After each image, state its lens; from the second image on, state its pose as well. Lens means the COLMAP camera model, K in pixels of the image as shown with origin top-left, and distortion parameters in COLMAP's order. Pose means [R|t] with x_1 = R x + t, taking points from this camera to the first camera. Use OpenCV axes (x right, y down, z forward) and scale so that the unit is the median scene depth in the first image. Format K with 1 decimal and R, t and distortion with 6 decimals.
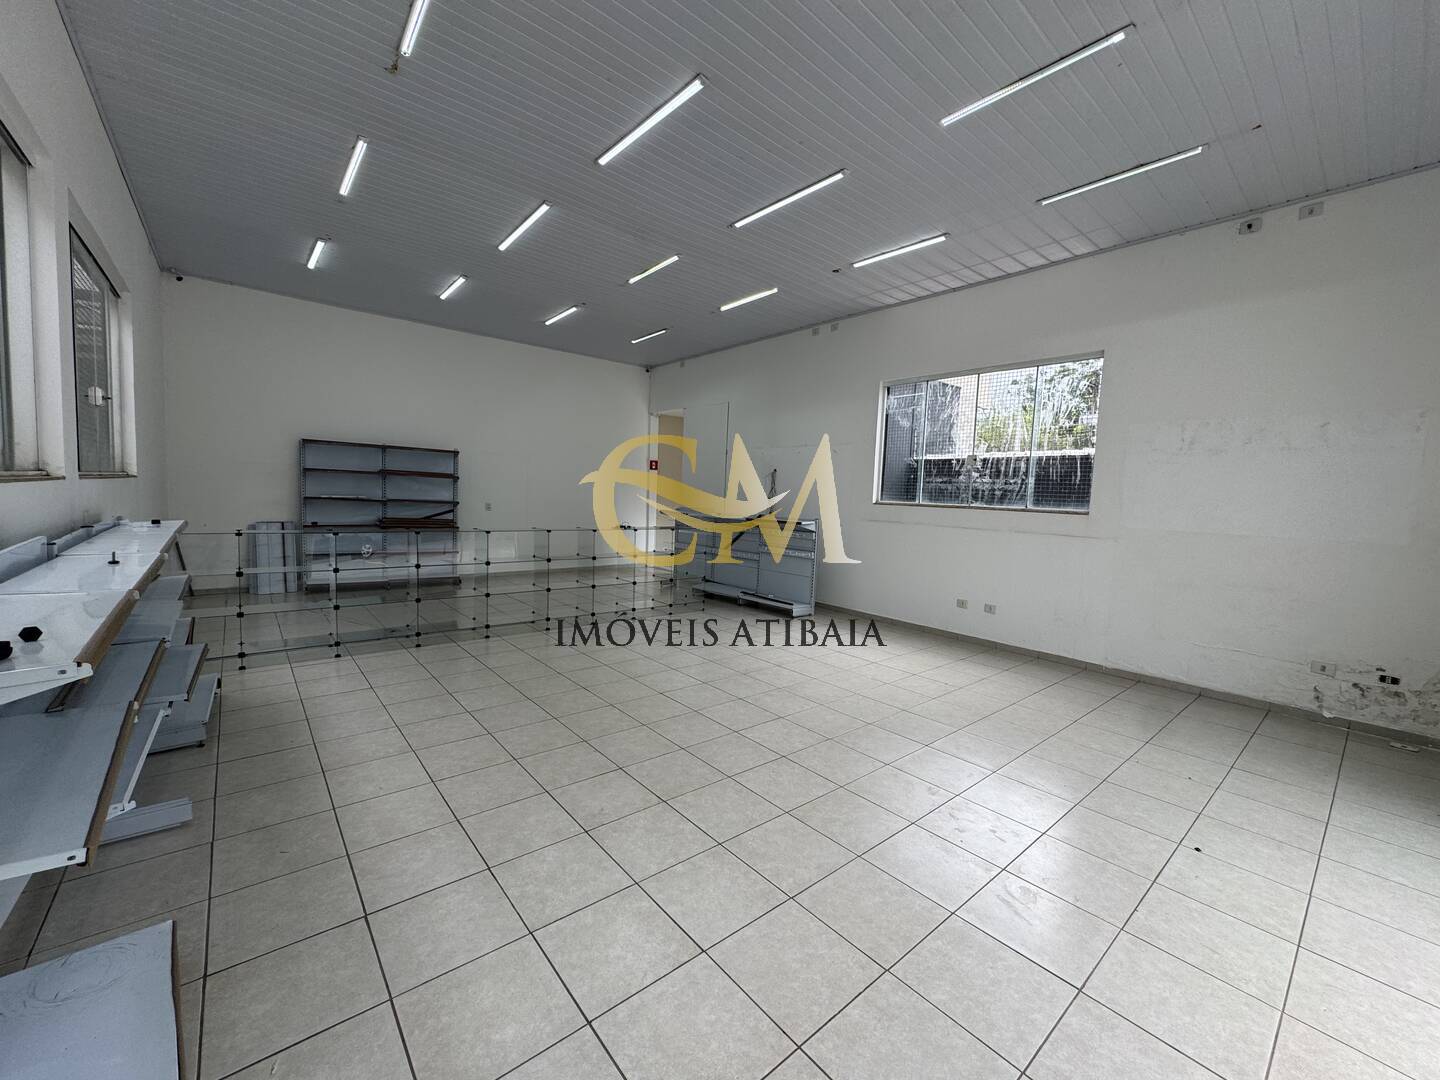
lens RADIAL K [[576.8, 0, 718.4], [0, 576.8, 538.9], [0, 0, 1]] dist [-0.001358, -0.000008]
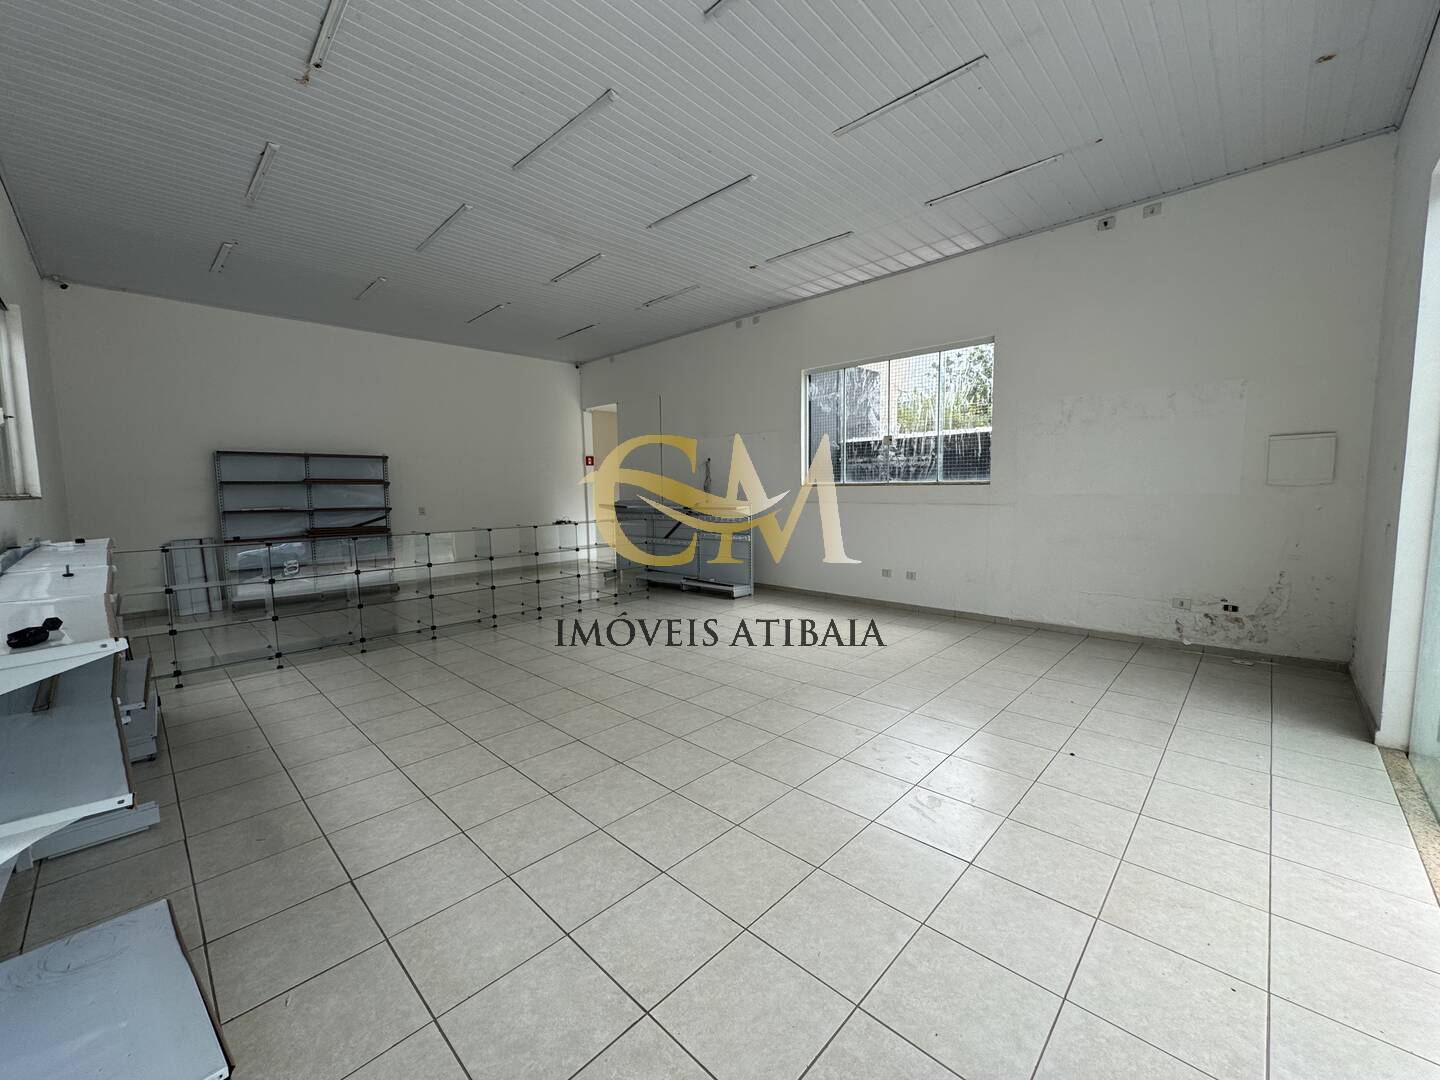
lens RADIAL K [[576.8, 0, 718.4], [0, 576.8, 538.9], [0, 0, 1]] dist [-0.001358, -0.000008]
pose [[0.992977, -0.063762, 0.099657, 0.005272], [0.062419, 0.997913, 0.016540, 0.014592], [-0.100504, -0.010203, 0.994884, -0.067308]]
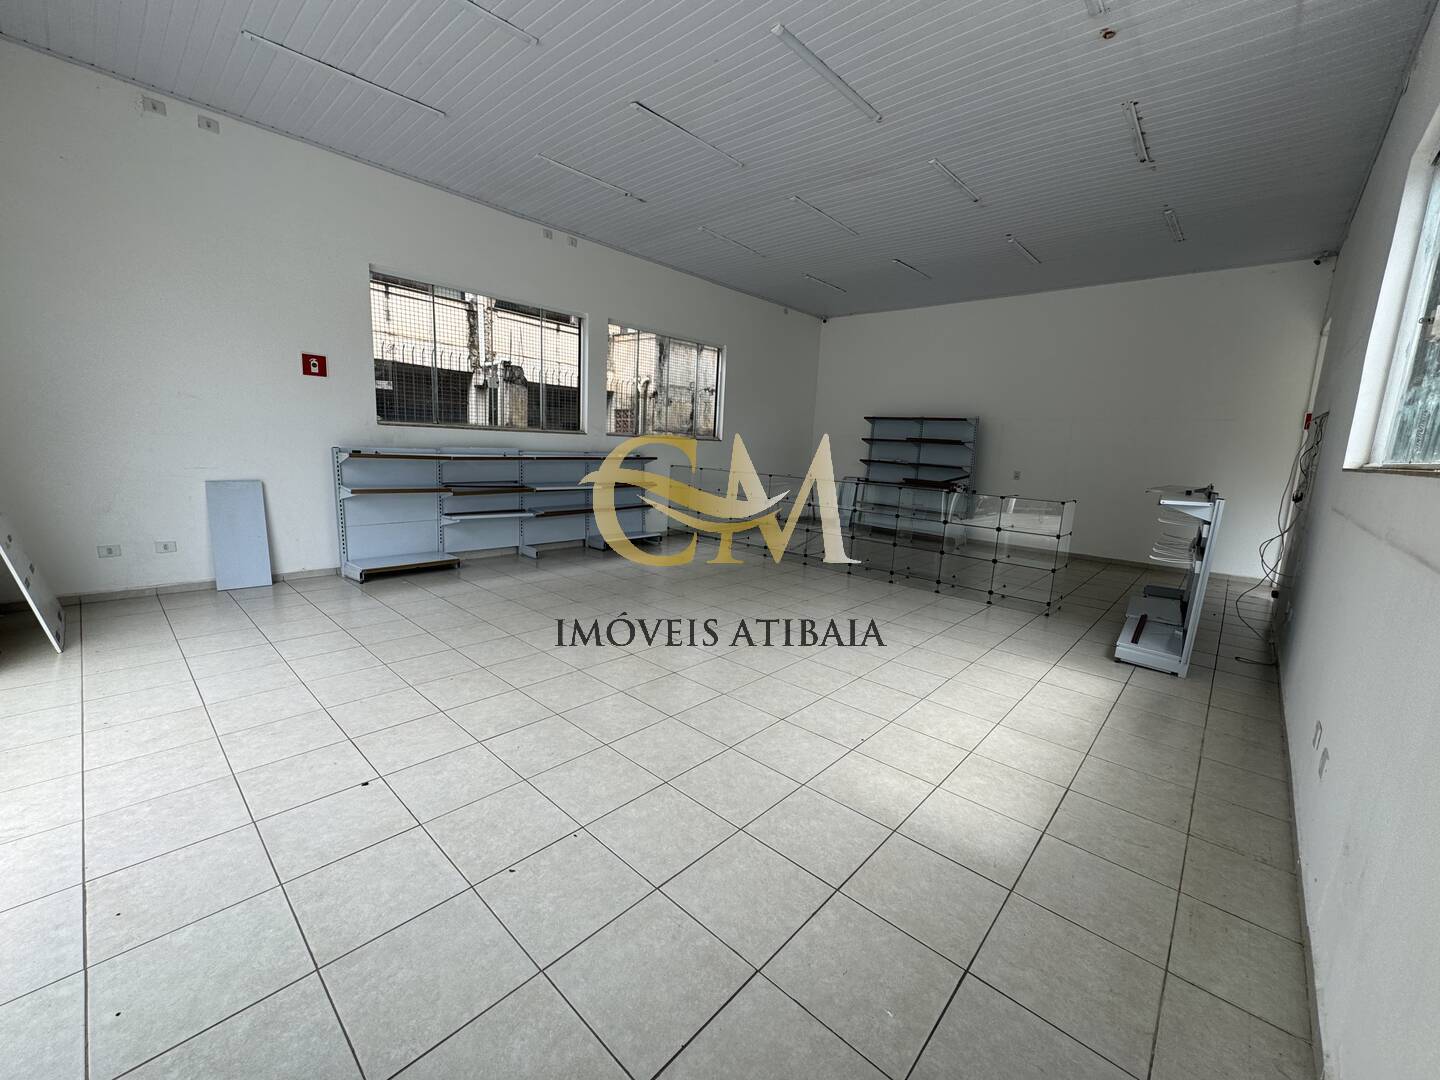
lens RADIAL K [[576.8, 0, 718.4], [0, 576.8, 538.9], [0, 0, 1]] dist [-0.001358, -0.000008]
pose [[0.127578, 0.131984, -0.983008, 1.012525], [-0.119233, 0.985960, 0.116906, -0.008710], [0.984636, 0.102292, 0.141523, 0.800452]]
